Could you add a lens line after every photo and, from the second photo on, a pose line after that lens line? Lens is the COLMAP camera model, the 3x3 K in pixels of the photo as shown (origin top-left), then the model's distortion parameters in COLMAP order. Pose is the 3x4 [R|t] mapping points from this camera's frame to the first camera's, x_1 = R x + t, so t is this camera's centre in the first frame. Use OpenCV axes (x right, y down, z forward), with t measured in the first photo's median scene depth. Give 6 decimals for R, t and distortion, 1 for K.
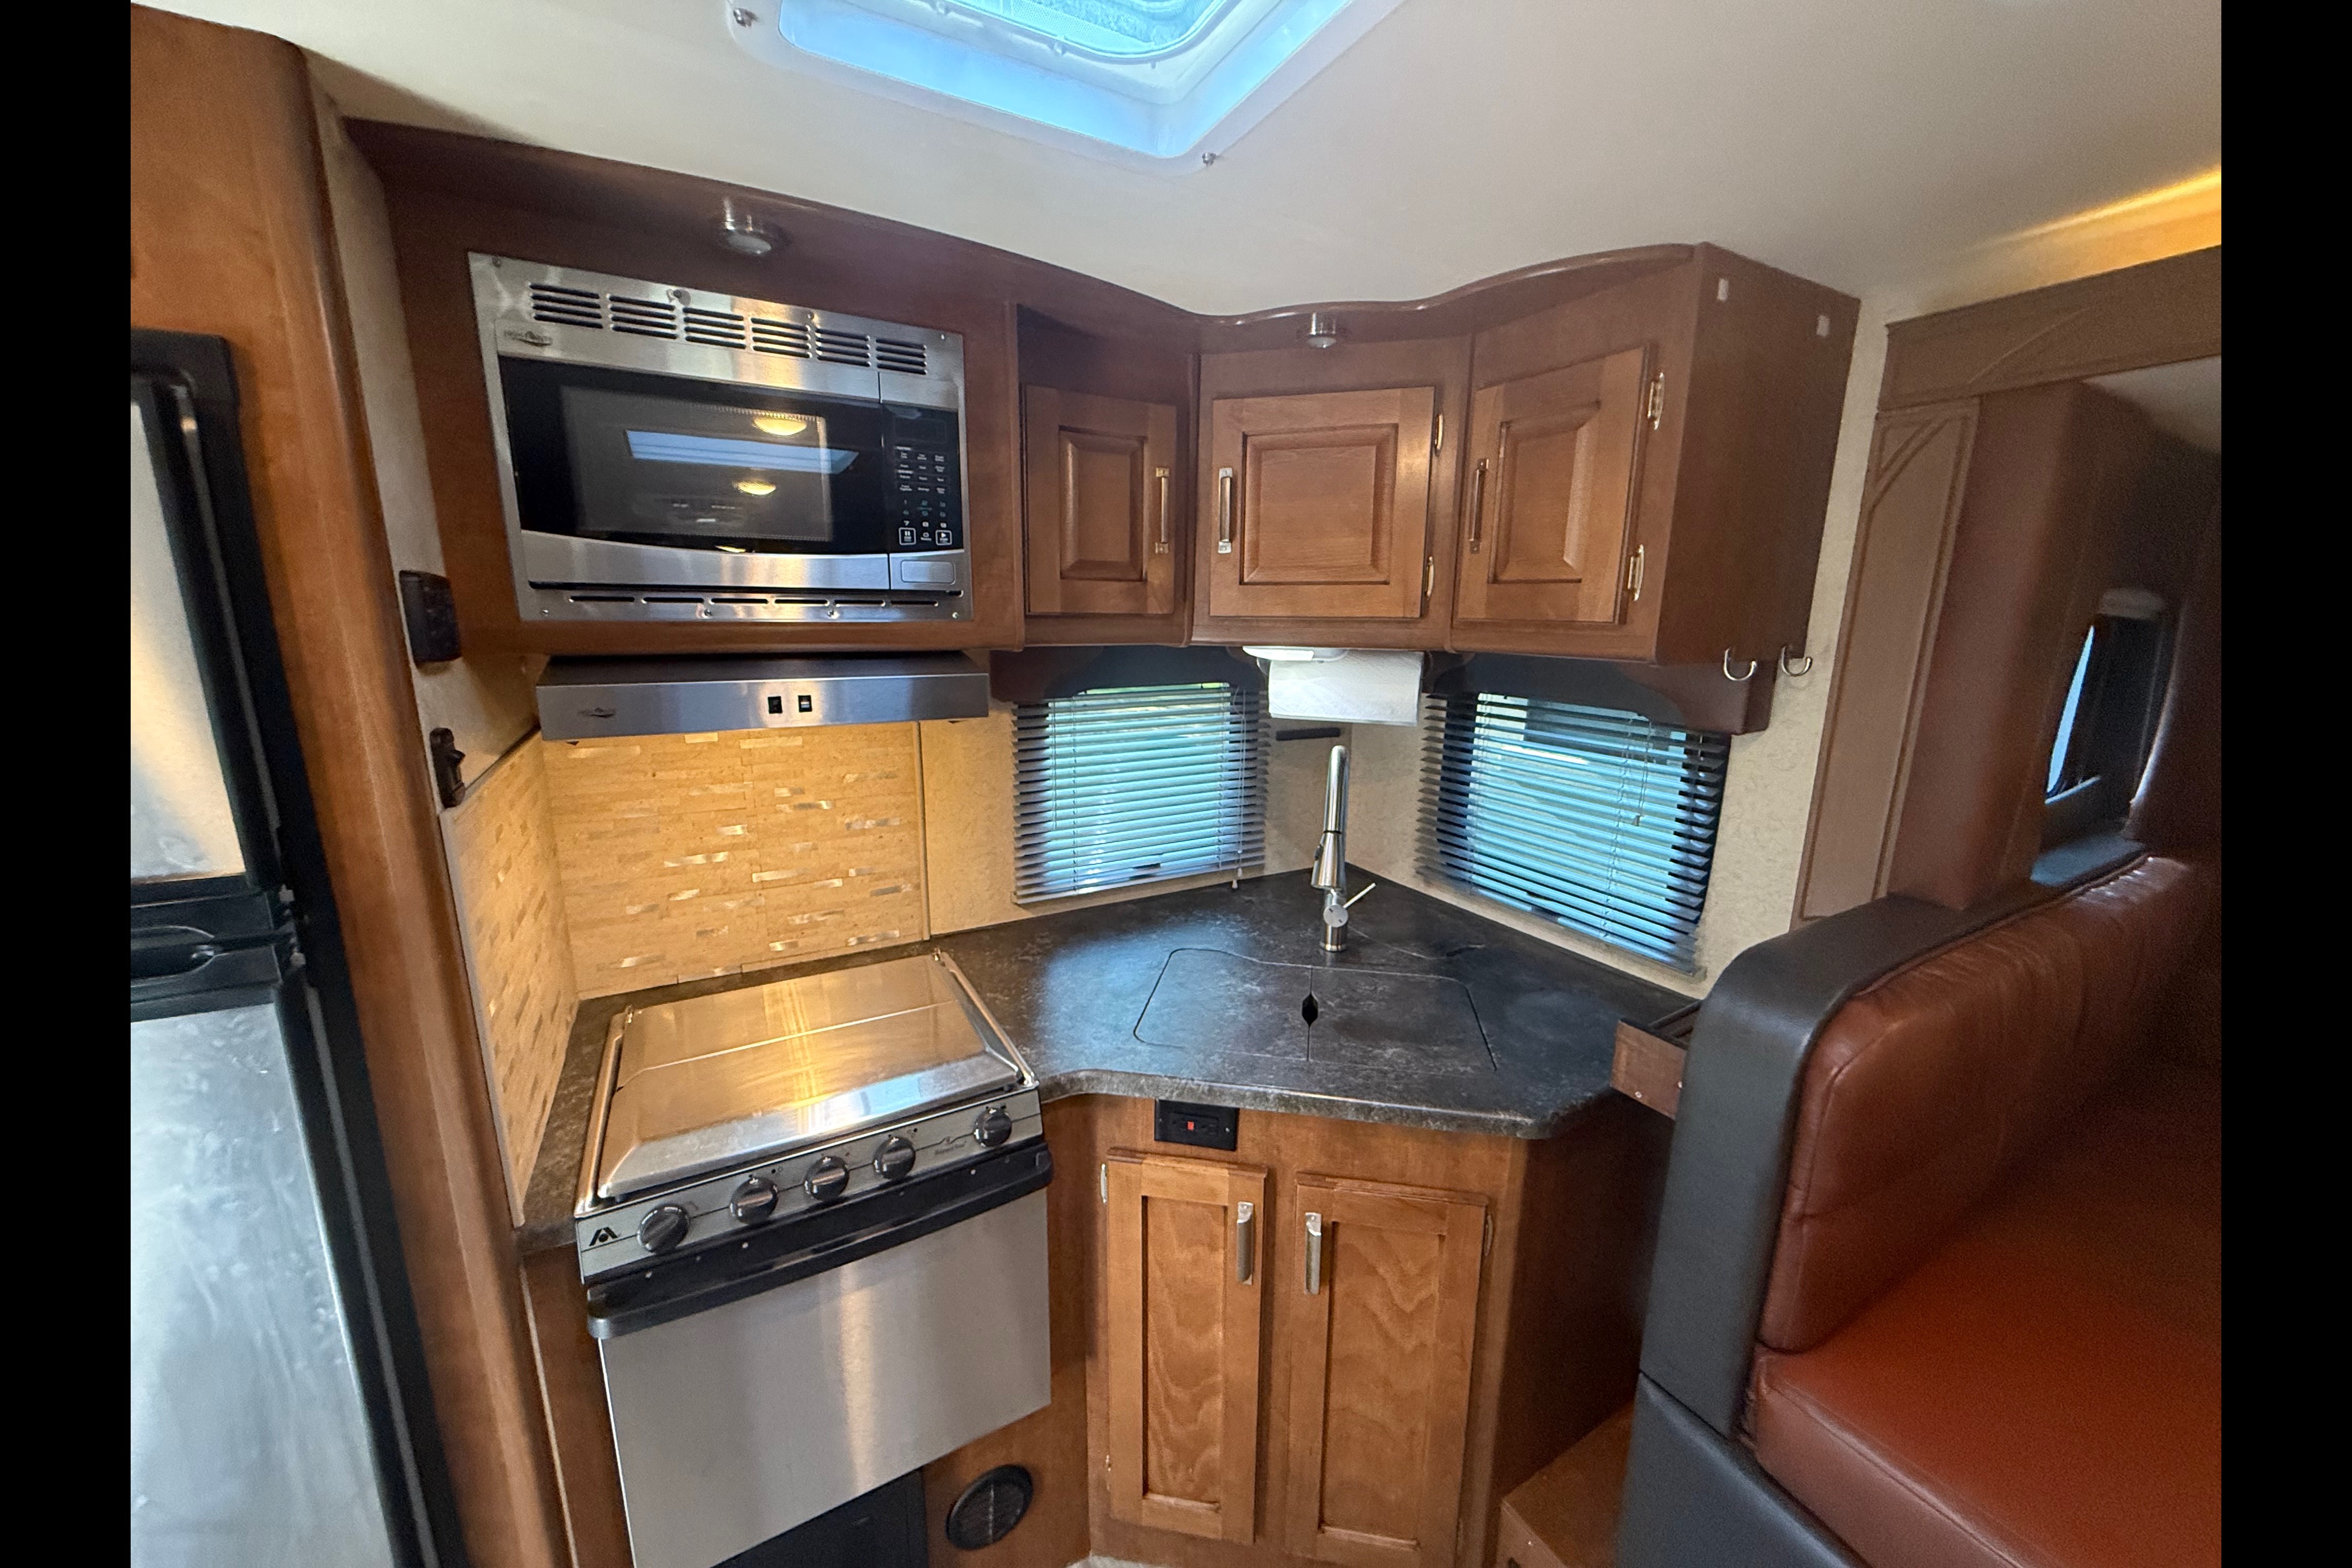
lens RADIAL K [[840.0, 0, 1167.5], [0, 840.0, 781.8], [0, 0, 1]] dist [-0.000812, -0.000026]
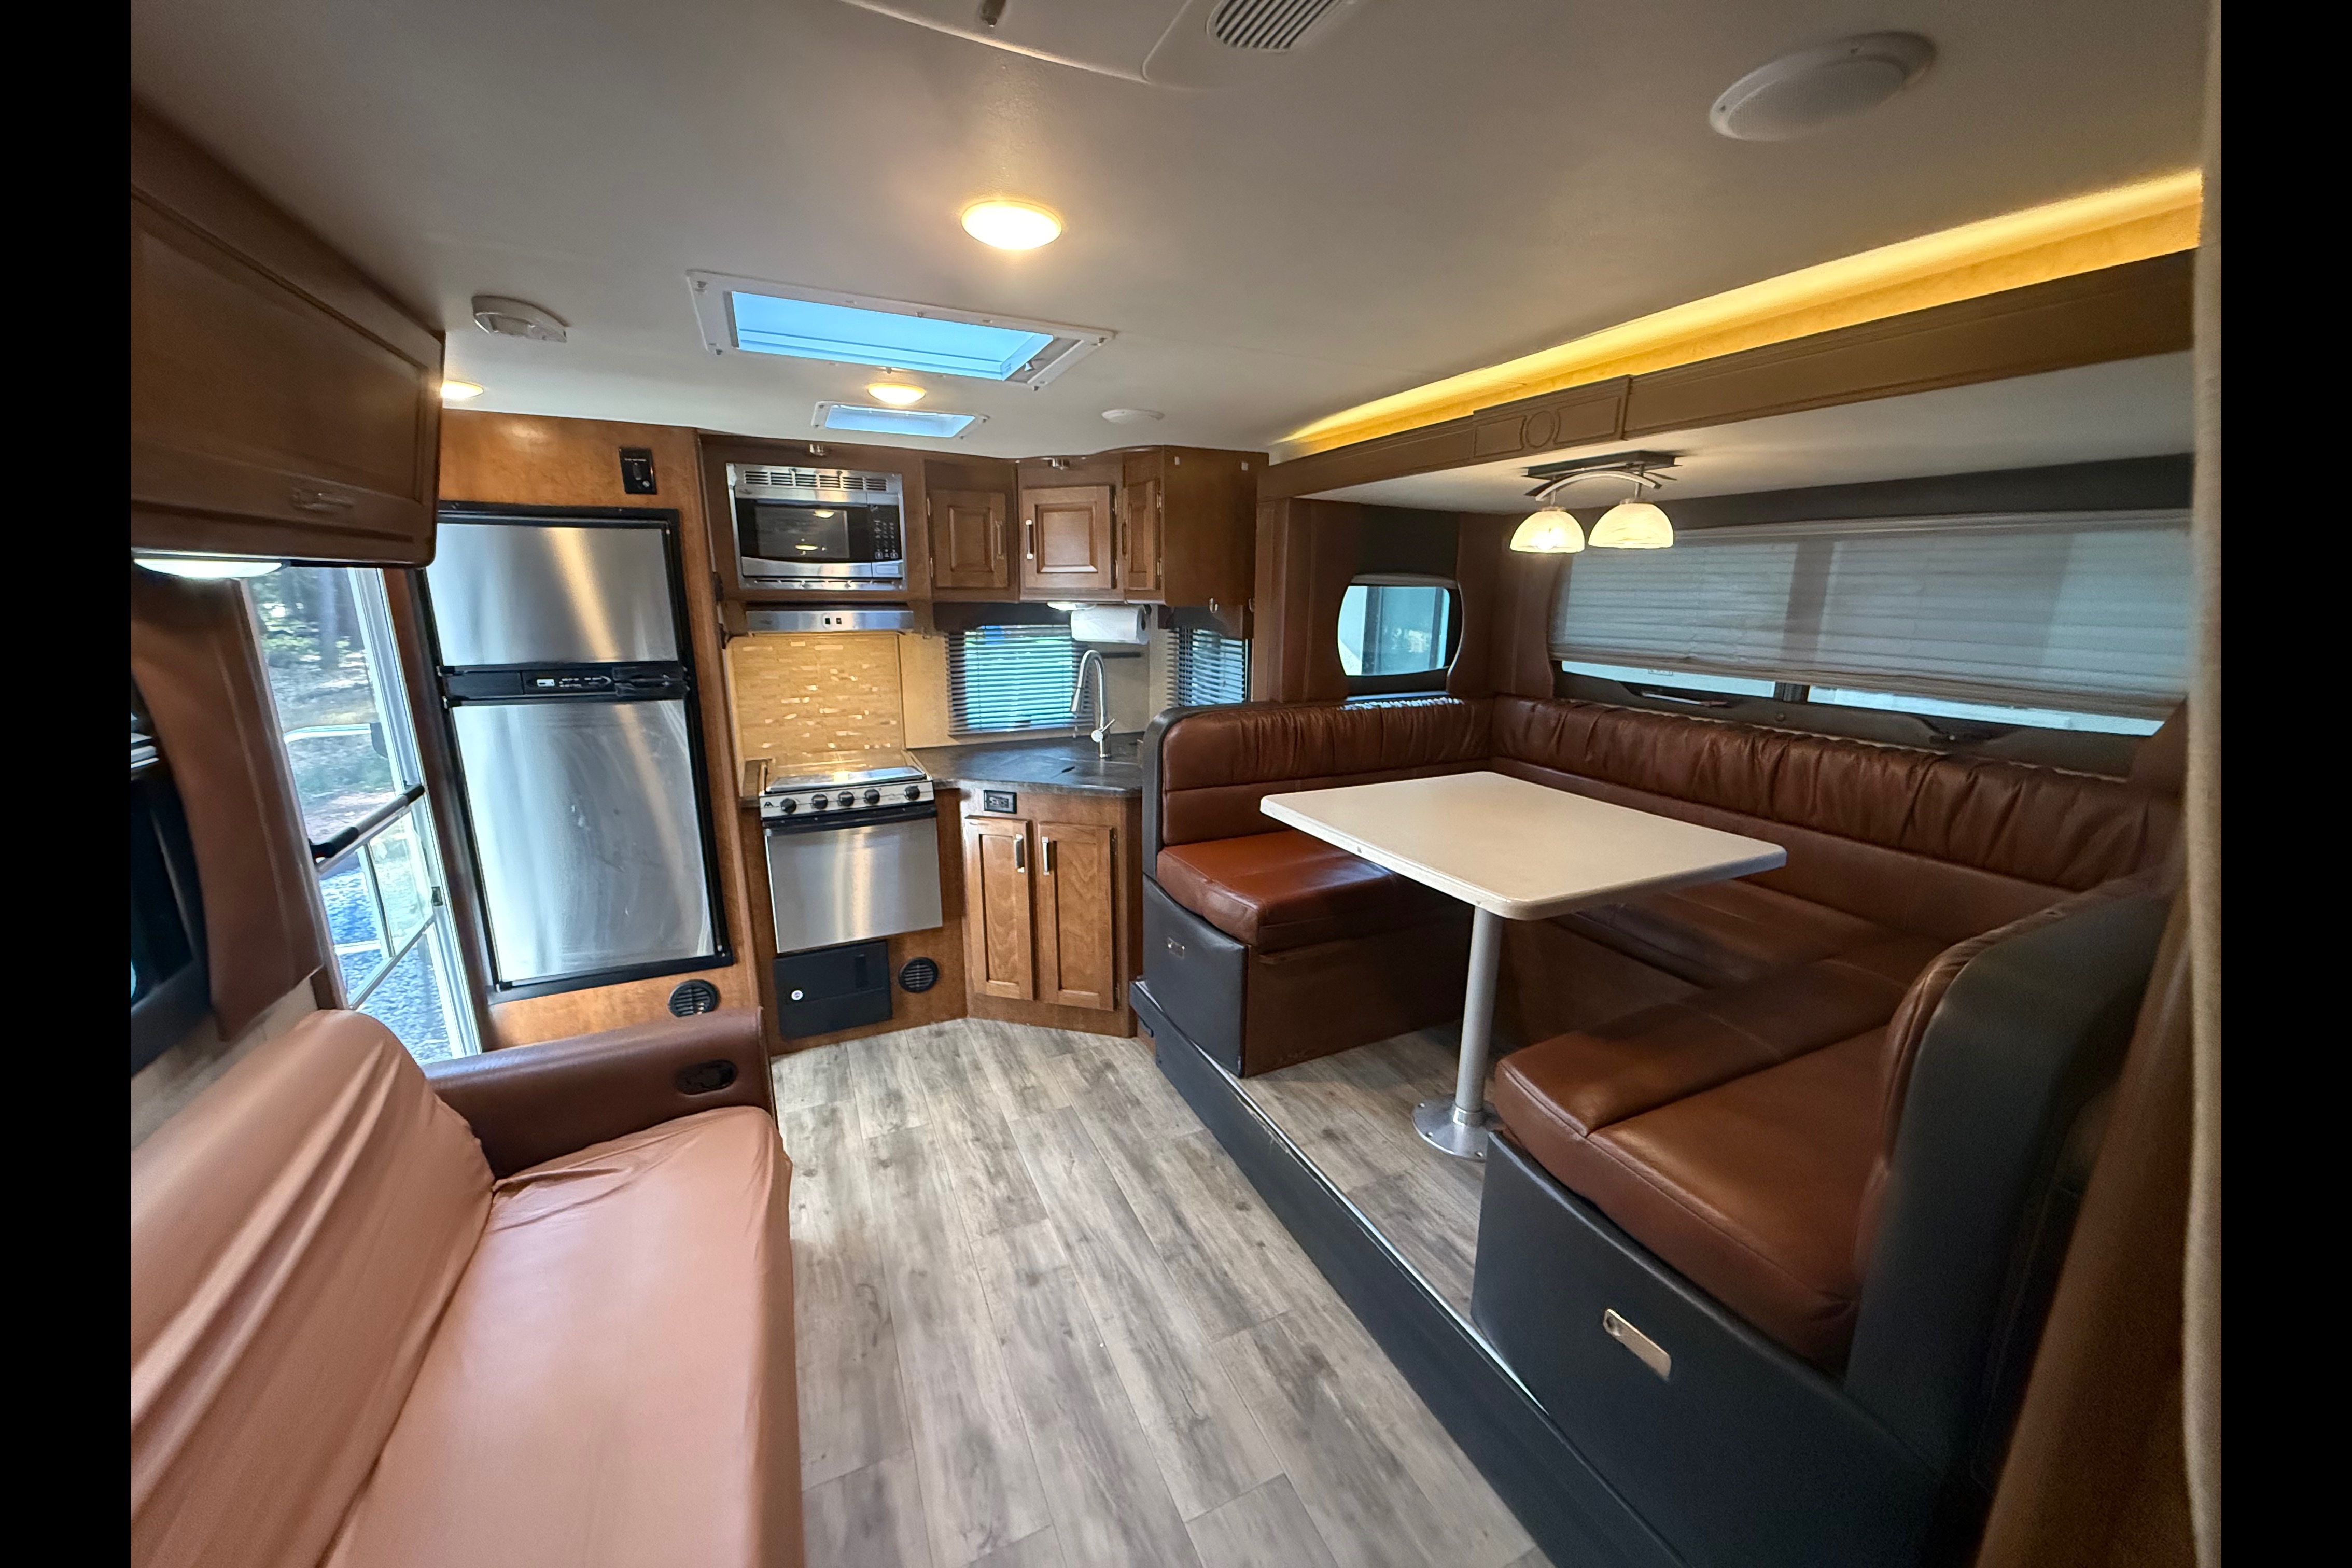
lens RADIAL K [[840.0, 0, 1167.5], [0, 840.0, 781.8], [0, 0, 1]] dist [-0.000812, -0.000026]
pose [[0.997385, 0.012156, -0.071239, 0.680430], [-0.010805, 0.999755, 0.019308, 0.301788], [0.071457, -0.018488, 0.997272, -1.345359]]
